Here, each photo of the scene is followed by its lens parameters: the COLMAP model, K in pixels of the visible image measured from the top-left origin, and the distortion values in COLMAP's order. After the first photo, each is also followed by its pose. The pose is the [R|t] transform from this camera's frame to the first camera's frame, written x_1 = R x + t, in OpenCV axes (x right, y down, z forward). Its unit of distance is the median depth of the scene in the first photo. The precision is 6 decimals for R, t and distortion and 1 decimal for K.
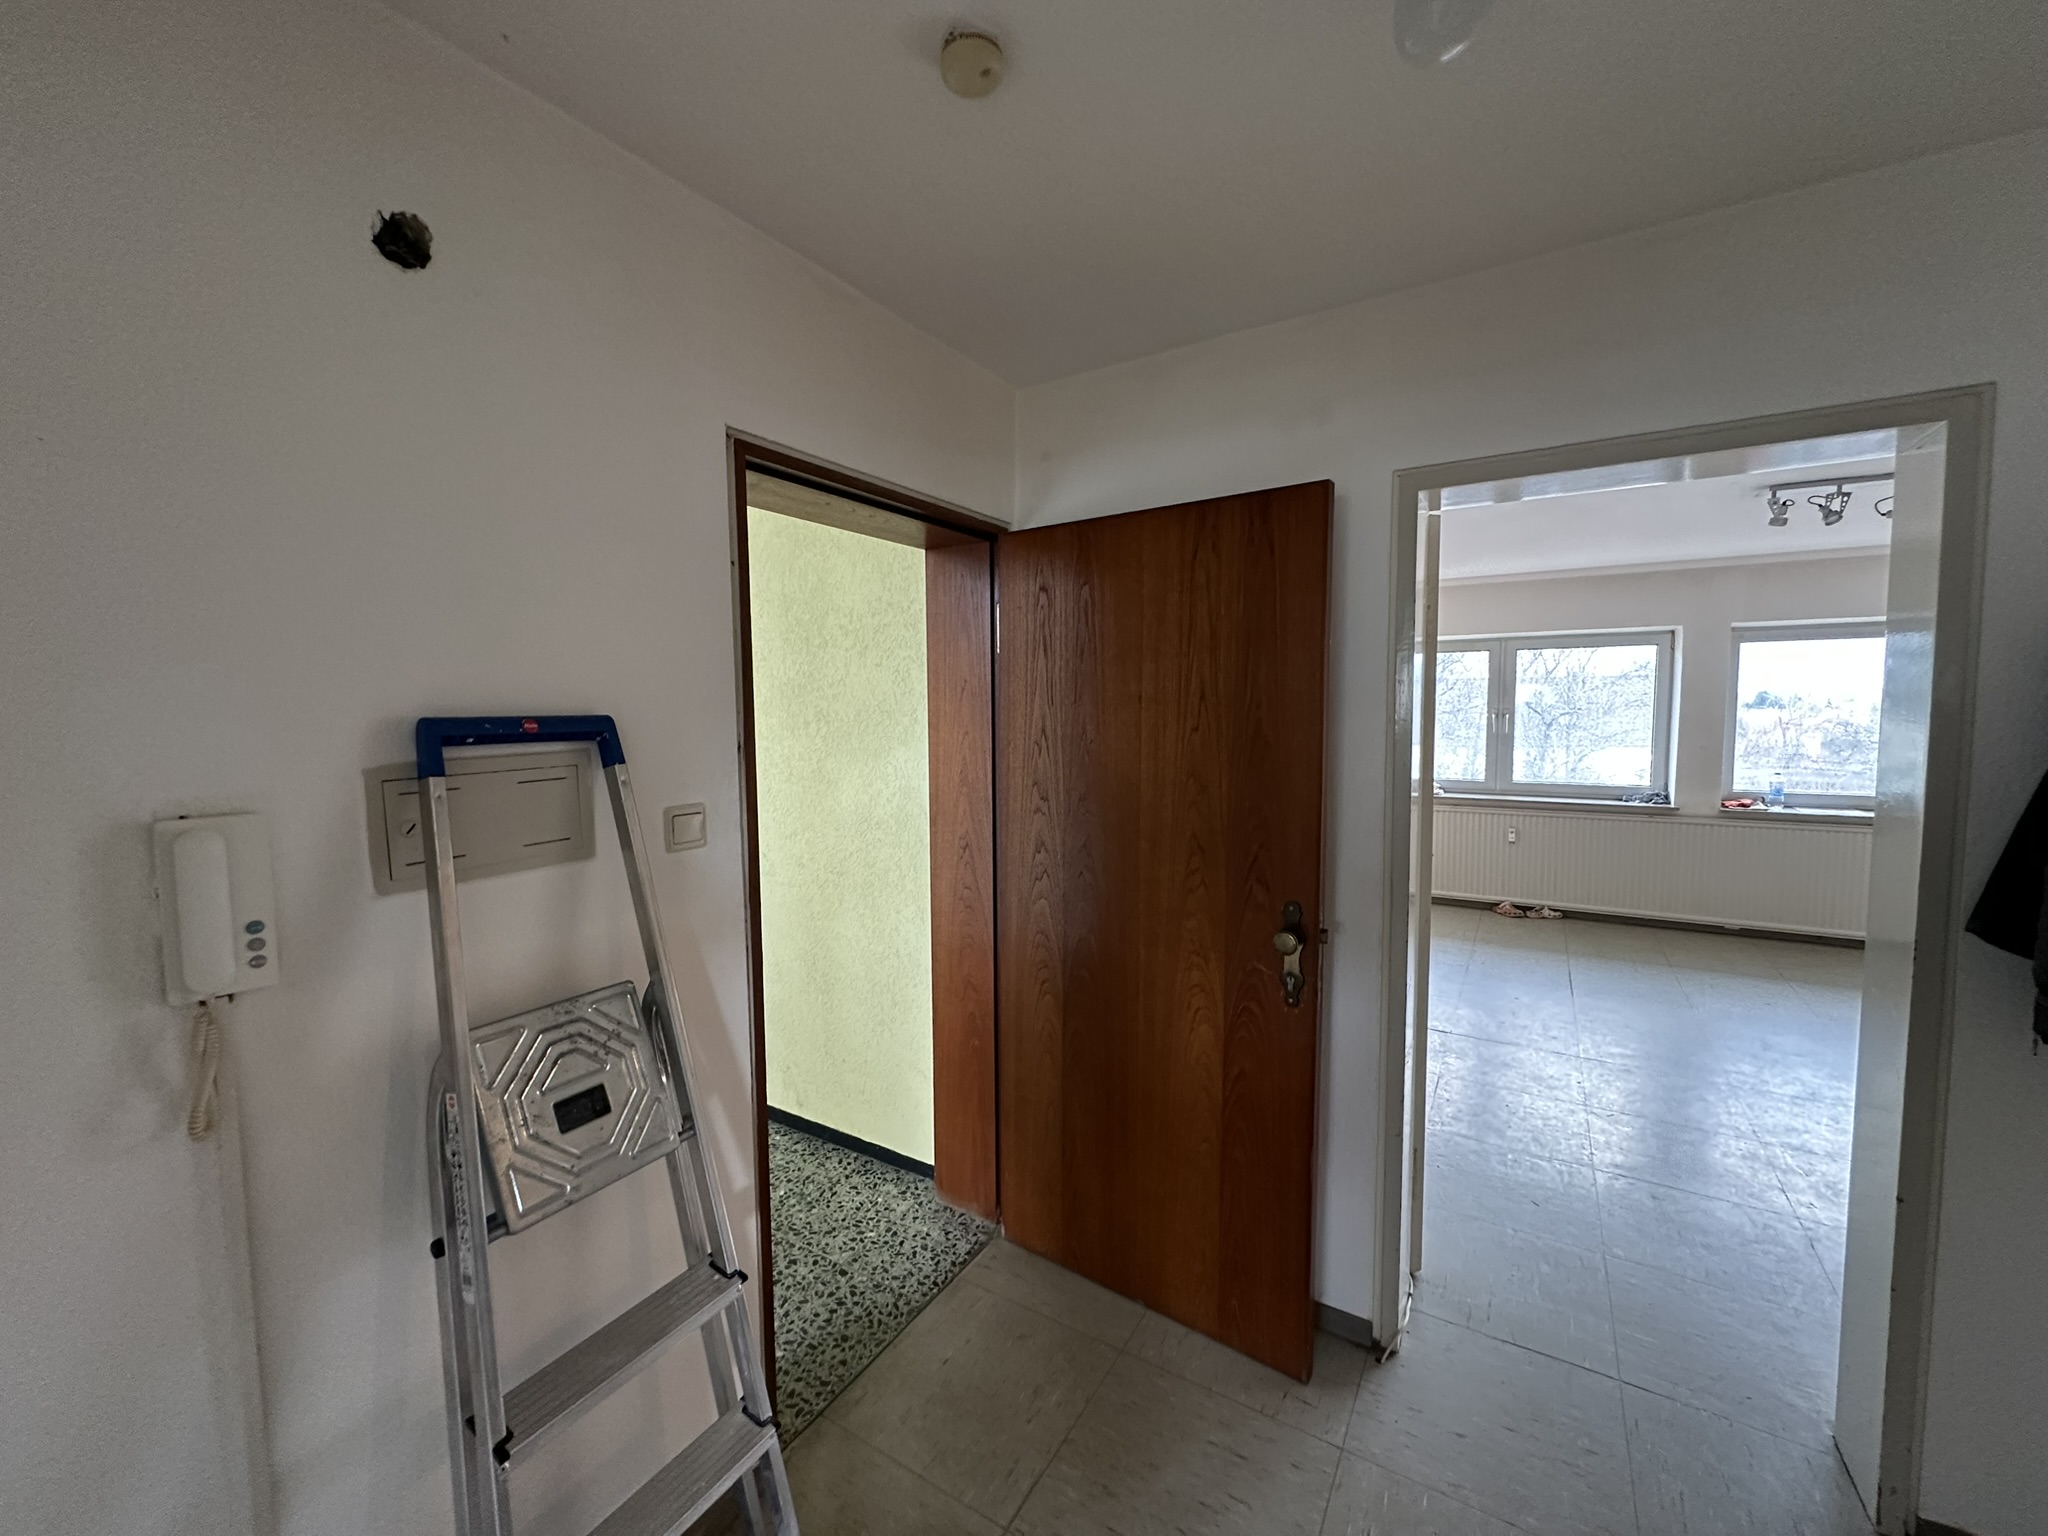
lens RADIAL K [[812.9, 0, 1029.5], [0, 812.9, 767.4], [0, 0, 1]] dist [-0.004725, -0.000473]
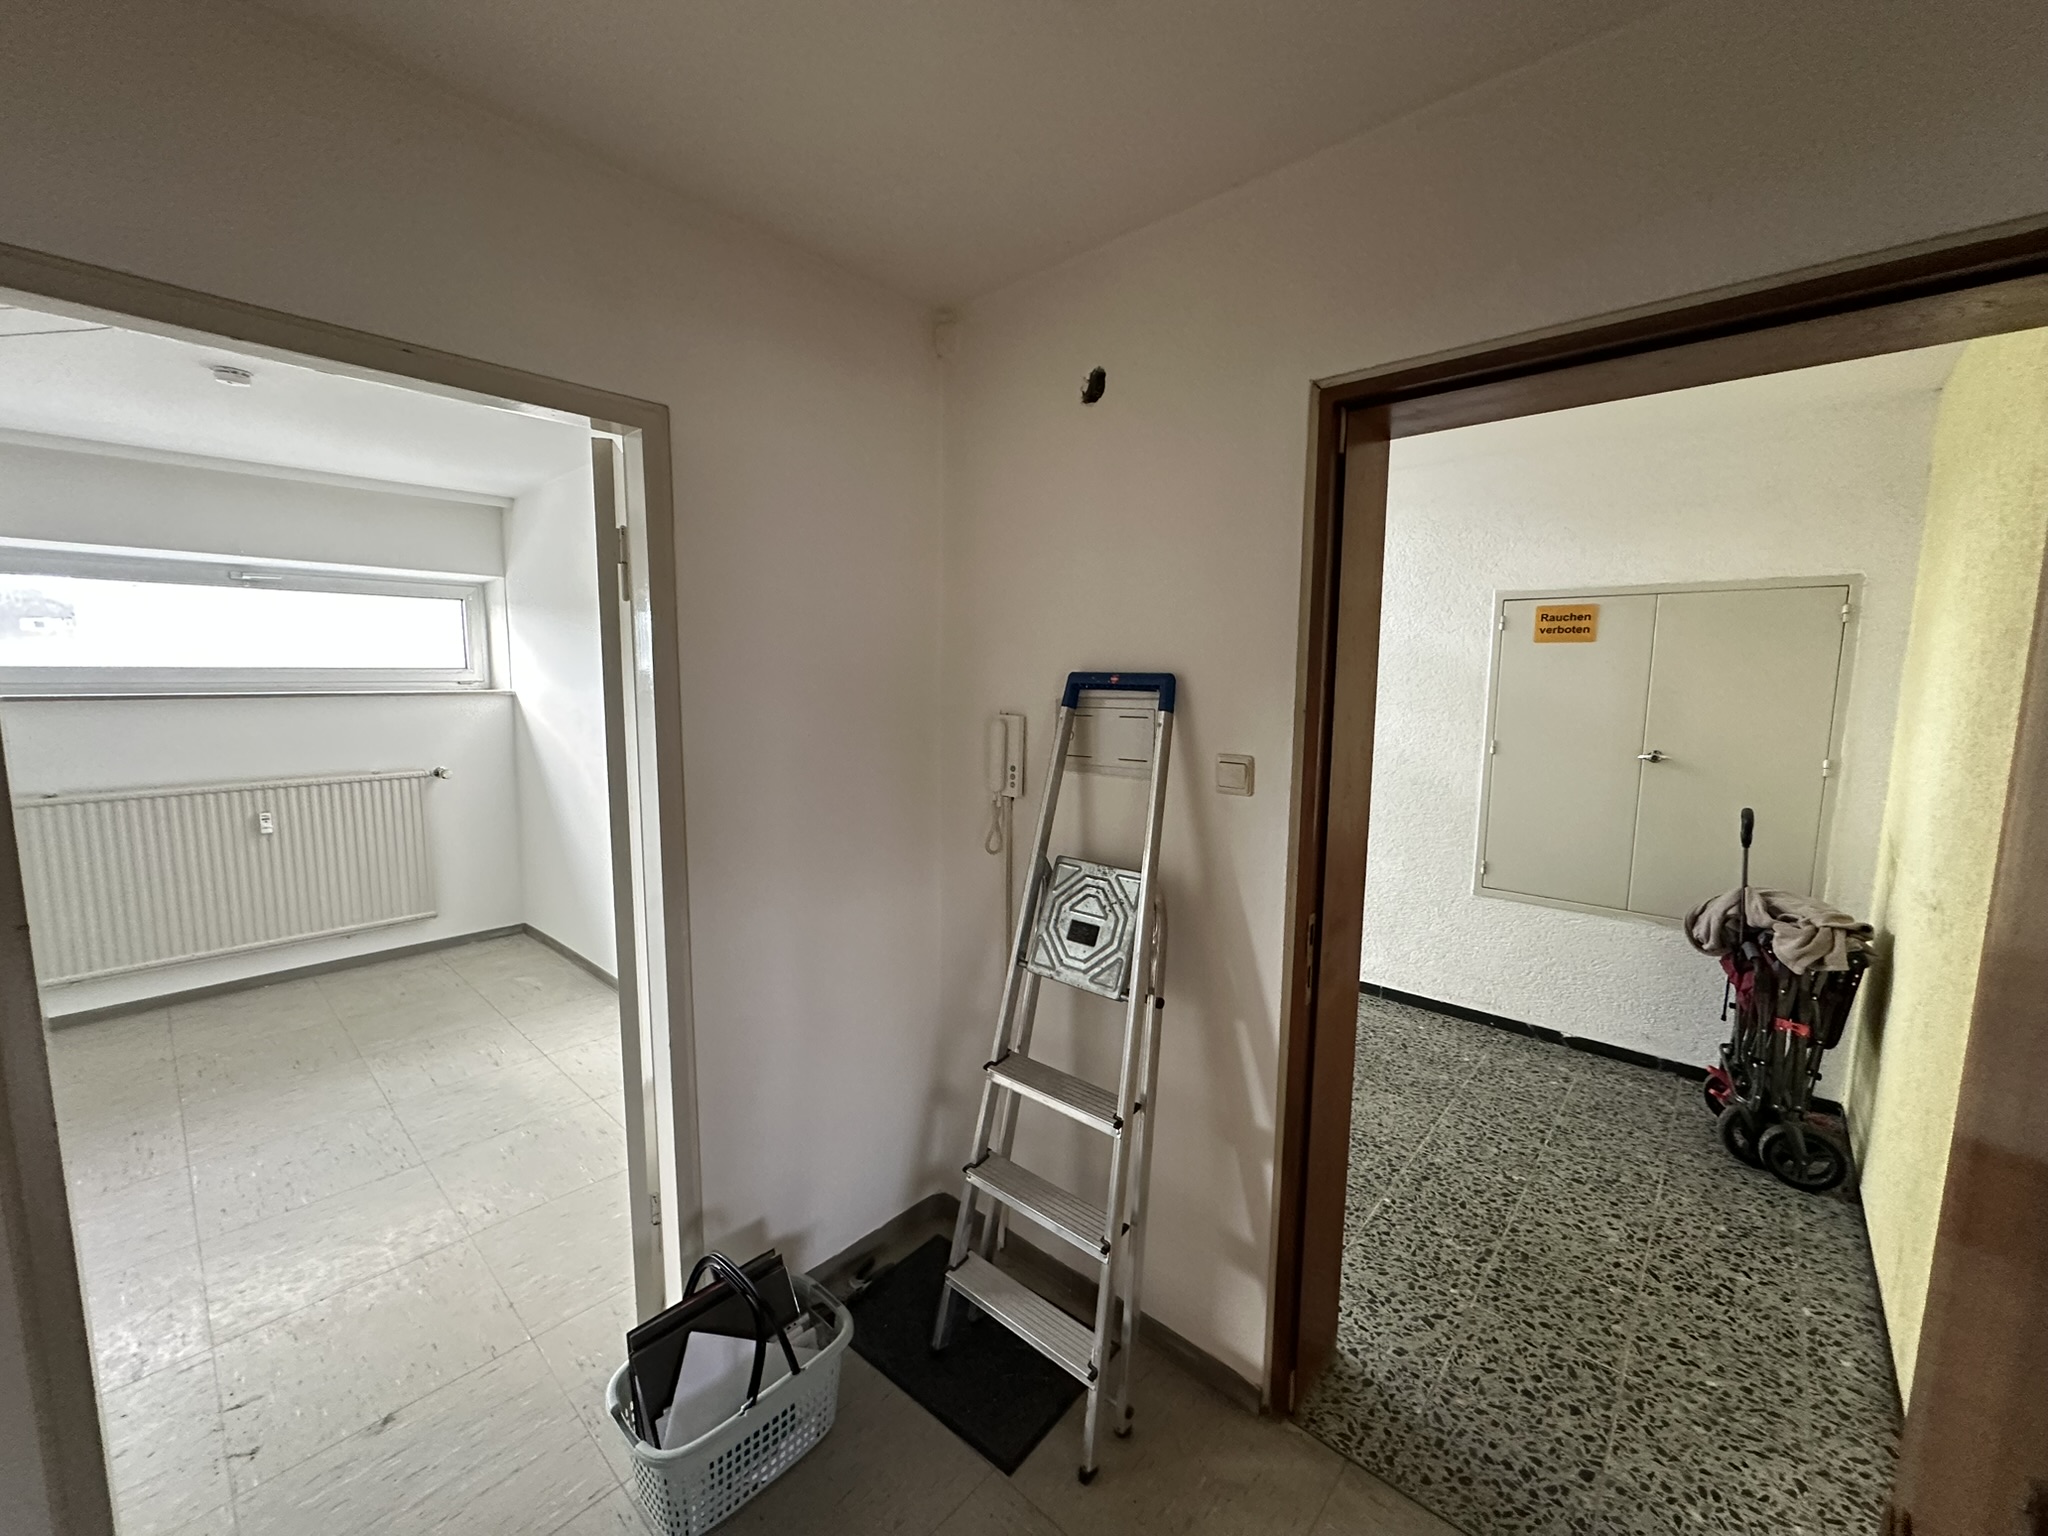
lens RADIAL K [[812.9, 0, 1029.1], [0, 812.9, 770.6], [0, 0, 1]] dist [-0.004725, -0.000473]
pose [[-0.165521, 0.132701, -0.977238, 0.577563], [-0.088676, 0.984889, 0.148759, -0.059949], [0.982211, 0.111280, -0.151253, 0.698334]]
